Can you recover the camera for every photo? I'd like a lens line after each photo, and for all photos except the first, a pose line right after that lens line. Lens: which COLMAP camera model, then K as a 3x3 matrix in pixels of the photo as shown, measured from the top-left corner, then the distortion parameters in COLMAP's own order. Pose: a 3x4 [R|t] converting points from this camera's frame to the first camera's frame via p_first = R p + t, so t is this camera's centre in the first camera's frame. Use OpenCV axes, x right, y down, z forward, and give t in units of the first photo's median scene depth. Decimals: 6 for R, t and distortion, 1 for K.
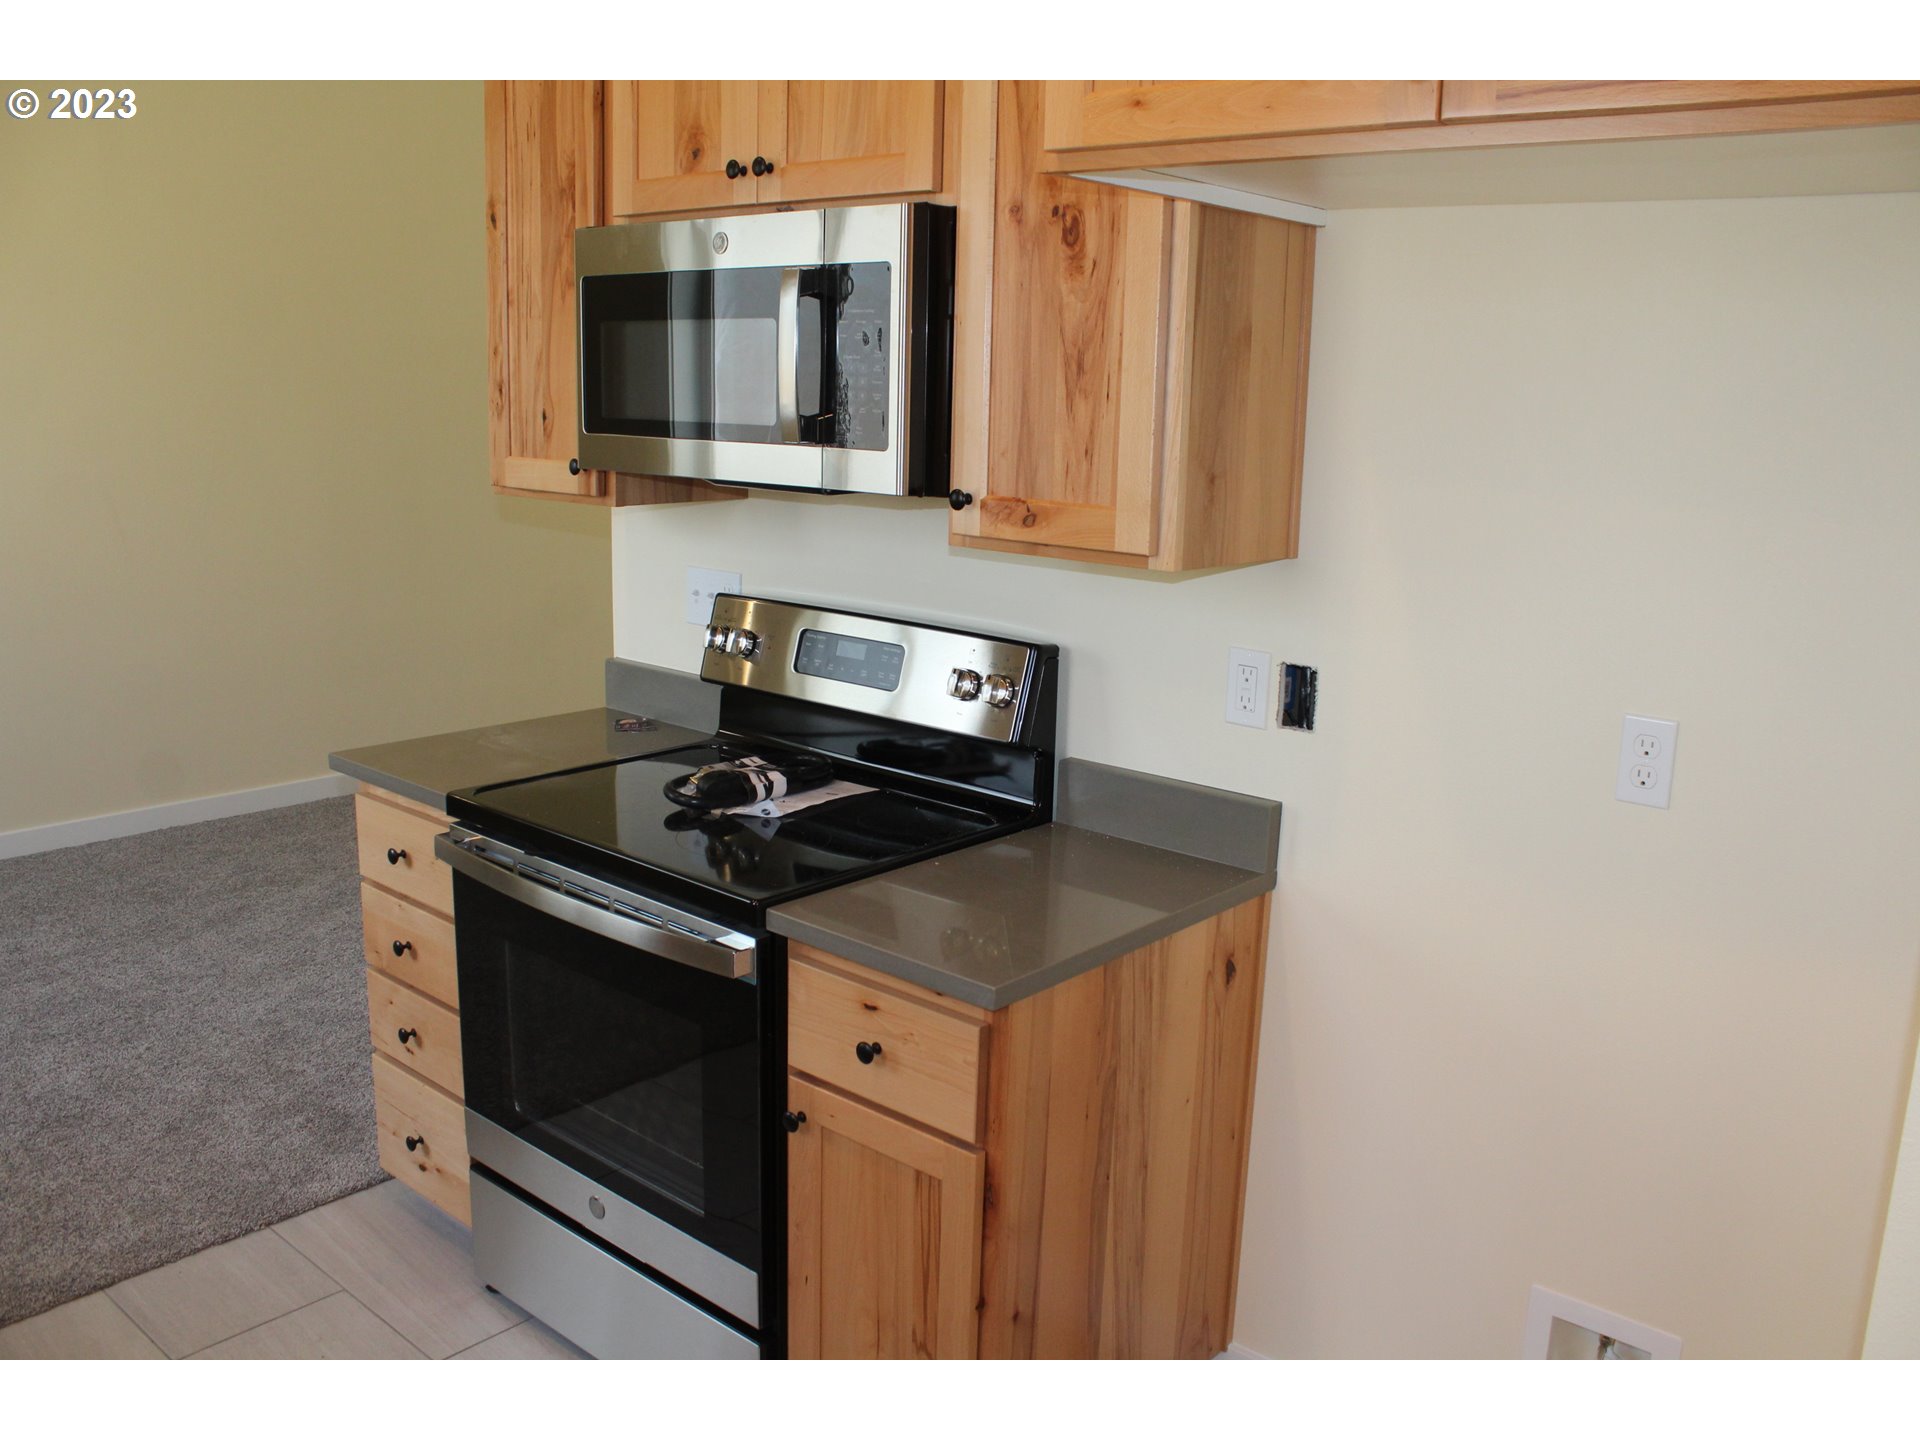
lens RADIAL K [[1602.5, 0, 960.0], [0, 1602.5, 720.0], [0, 0, 1]] dist [-0.170304, 0.153927]
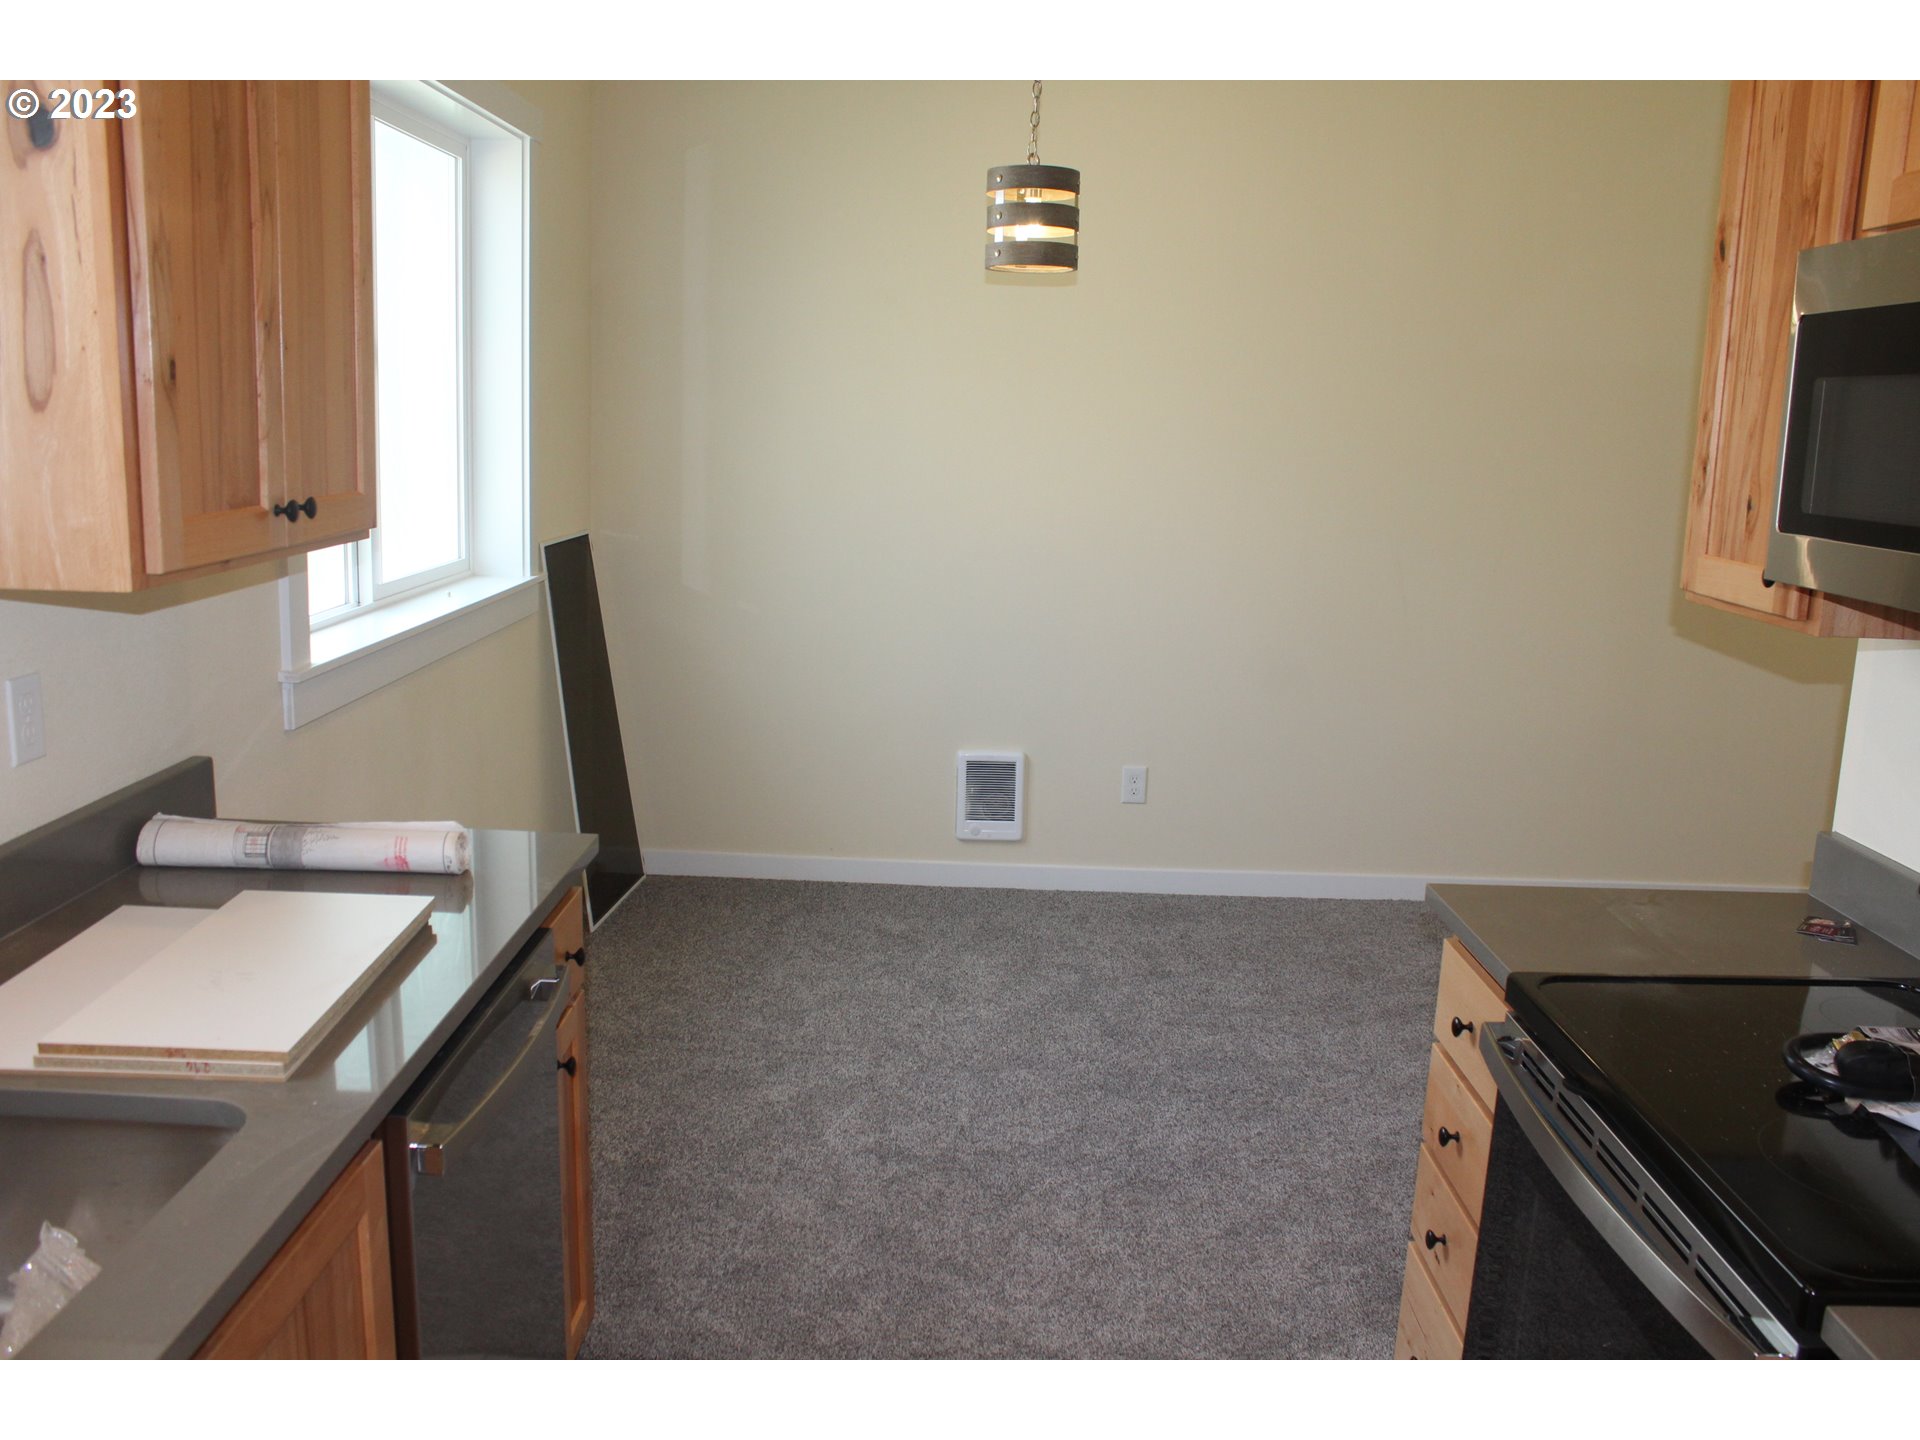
lens RADIAL K [[1602.5, 0, 960.0], [0, 1602.5, 720.0], [0, 0, 1]] dist [-0.170304, 0.153927]
pose [[0.662371, 0.139332, -0.736105, 0.042305], [-0.174072, 0.984286, 0.029673, -0.045218], [0.728672, 0.108481, 0.676216, 0.222341]]
